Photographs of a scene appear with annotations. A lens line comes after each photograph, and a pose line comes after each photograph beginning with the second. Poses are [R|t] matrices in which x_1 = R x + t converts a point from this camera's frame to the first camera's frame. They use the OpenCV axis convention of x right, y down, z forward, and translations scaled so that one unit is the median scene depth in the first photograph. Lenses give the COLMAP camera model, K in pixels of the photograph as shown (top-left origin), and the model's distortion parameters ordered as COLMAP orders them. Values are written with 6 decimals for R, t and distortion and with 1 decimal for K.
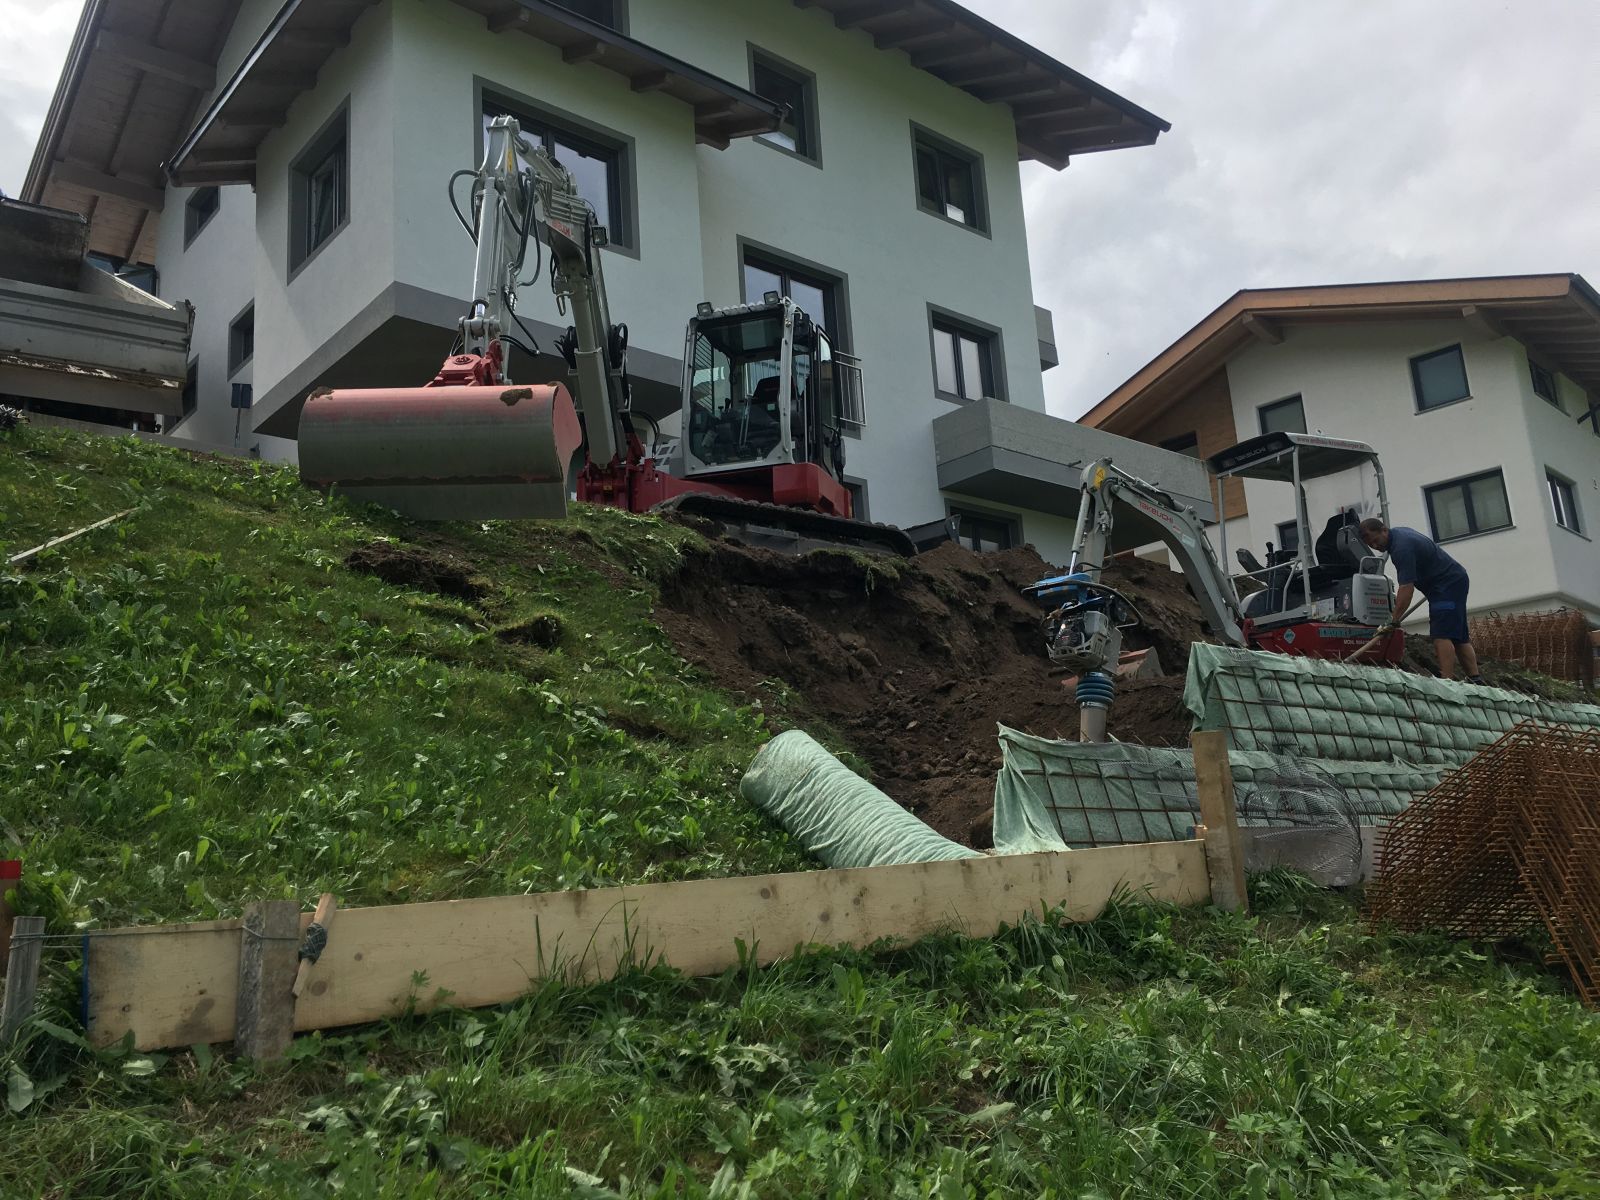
lens RADIAL K [[1358.2, 0, 800.0], [0, 1358.2, 600.0], [0, 0, 1]] dist [0.092108, -0.118648]
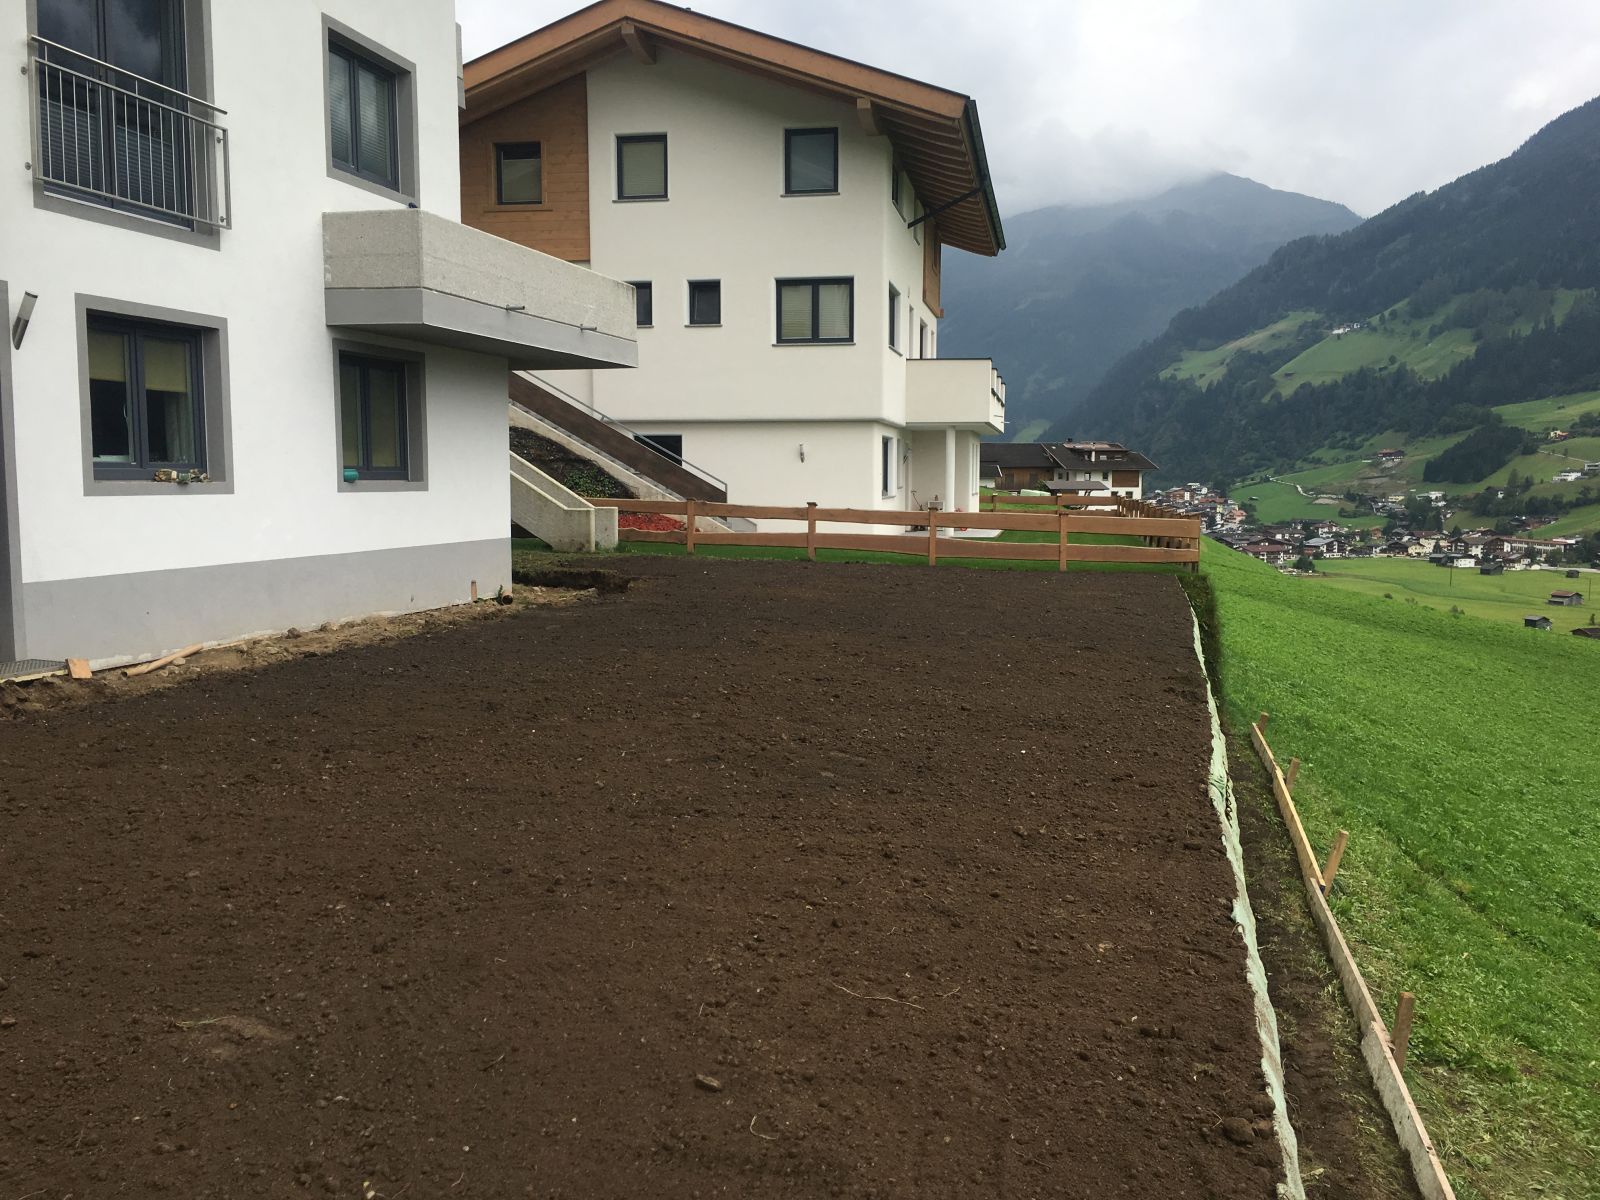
lens RADIAL K [[1358.2, 0, 800.0], [0, 1358.2, 600.0], [0, 0, 1]] dist [0.092108, -0.118648]
pose [[0.827027, 0.014972, 0.561963, -0.075233], [-0.182364, 0.952730, 0.242998, -0.142266], [-0.531761, -0.303448, 0.790664, 0.261862]]
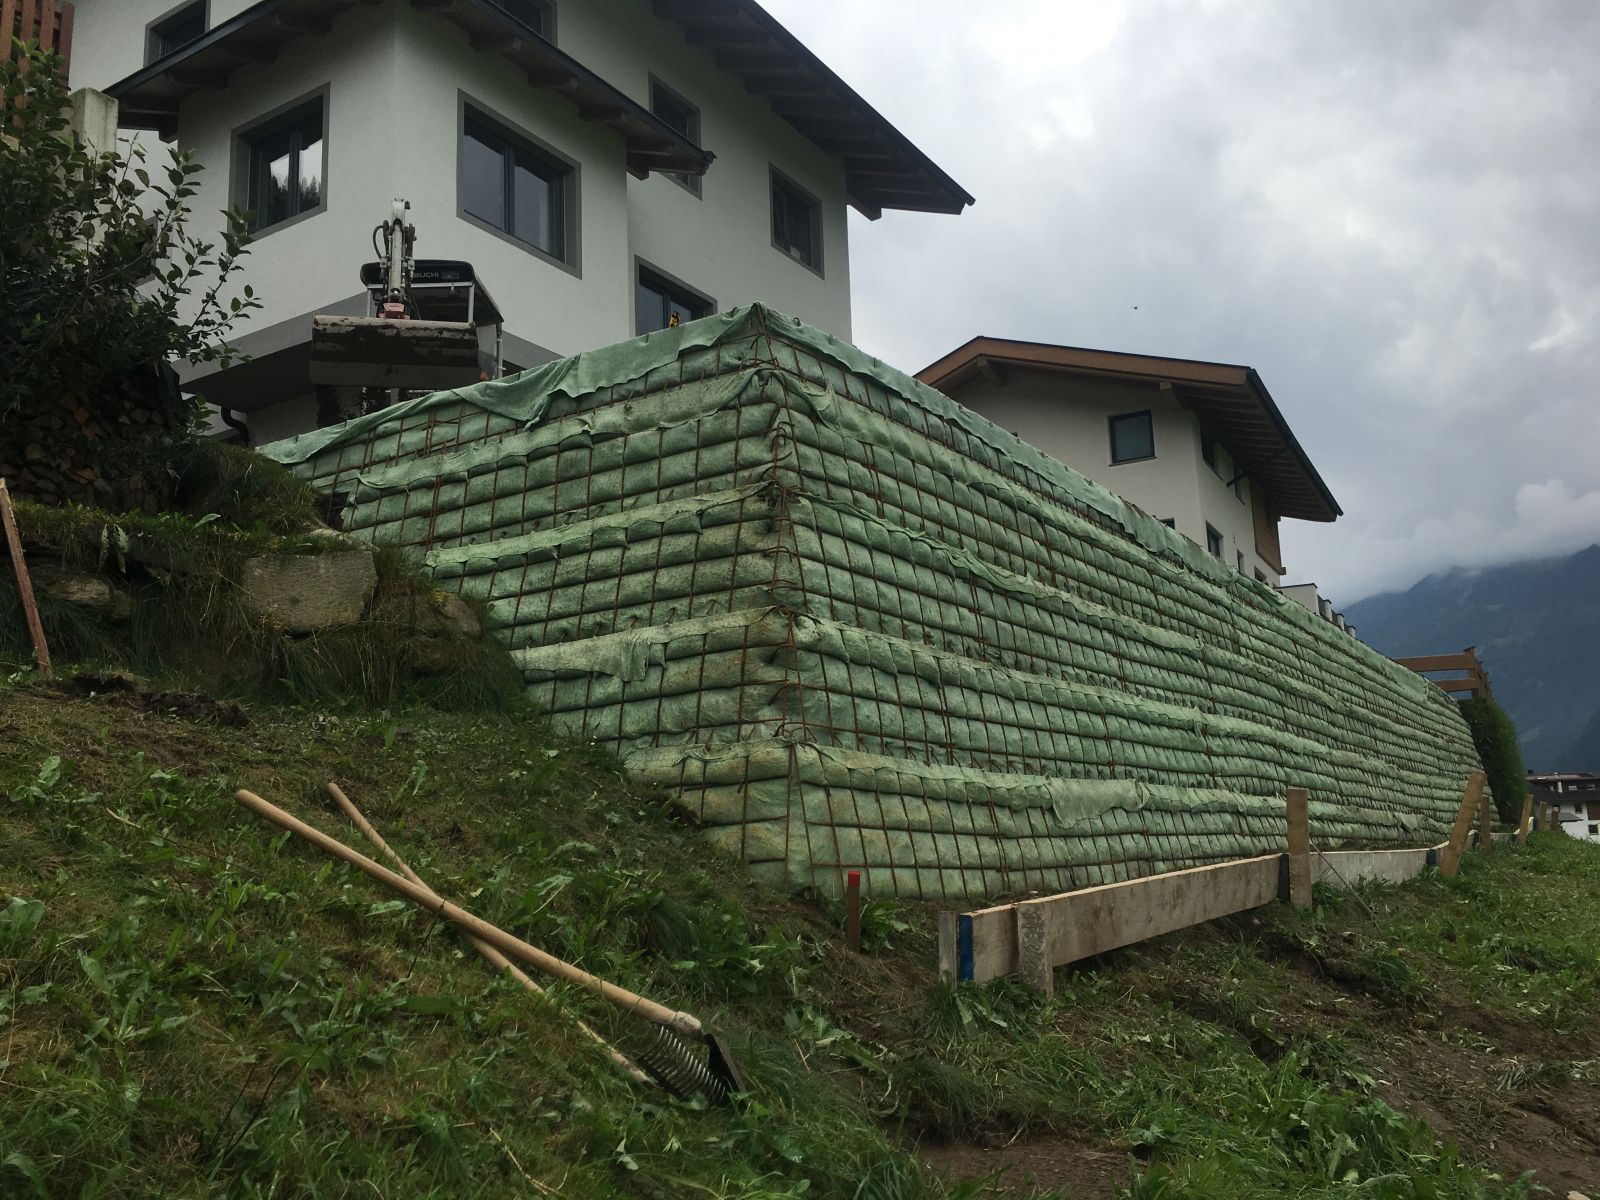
lens RADIAL K [[1358.2, 0, 800.0], [0, 1358.2, 600.0], [0, 0, 1]] dist [0.092108, -0.118648]
pose [[0.957886, 0.080806, 0.275544, -0.158131], [-0.087950, 0.996031, 0.013651, -0.020430], [-0.273348, -0.037310, 0.961191, -0.059328]]
